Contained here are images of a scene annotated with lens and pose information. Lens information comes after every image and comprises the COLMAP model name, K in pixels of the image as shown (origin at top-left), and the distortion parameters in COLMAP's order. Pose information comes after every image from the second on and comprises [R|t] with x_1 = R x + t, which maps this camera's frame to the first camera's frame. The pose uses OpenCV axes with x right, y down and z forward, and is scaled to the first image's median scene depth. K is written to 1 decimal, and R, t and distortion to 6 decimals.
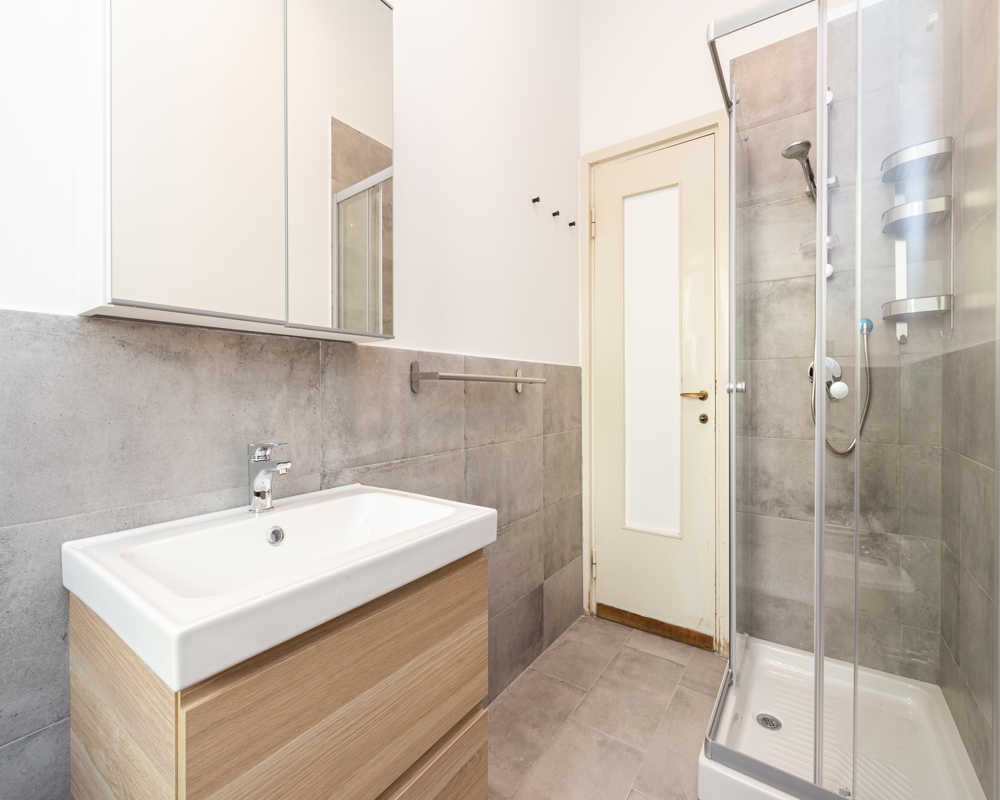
lens RADIAL K [[441.4, 0, 493.1], [0, 441.4, 396.0], [0, 0, 1]] dist [-0.002969, 0.000160]
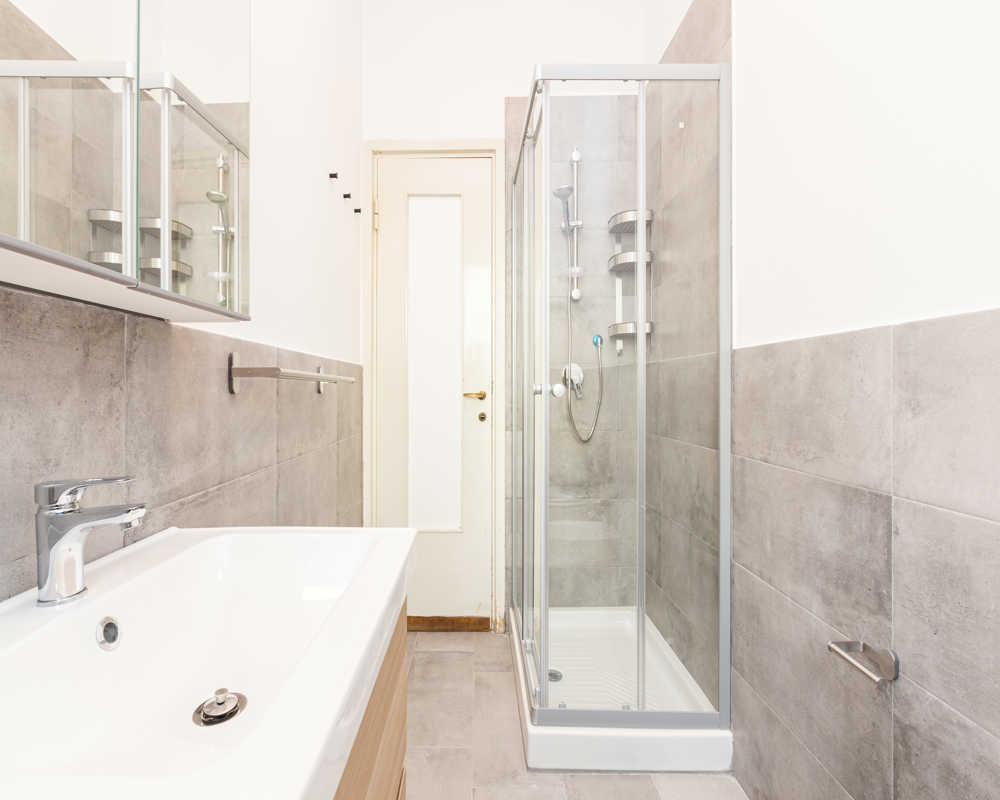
lens RADIAL K [[454.6, 0, 503.3], [0, 454.6, 390.7], [0, 0, 1]] dist [-0.003244, -0.000582]
pose [[0.825396, -0.000440, 0.564554, -0.180872], [0.007813, 0.999913, -0.010644, -0.001151], [-0.564500, 0.013196, 0.825328, 0.083286]]
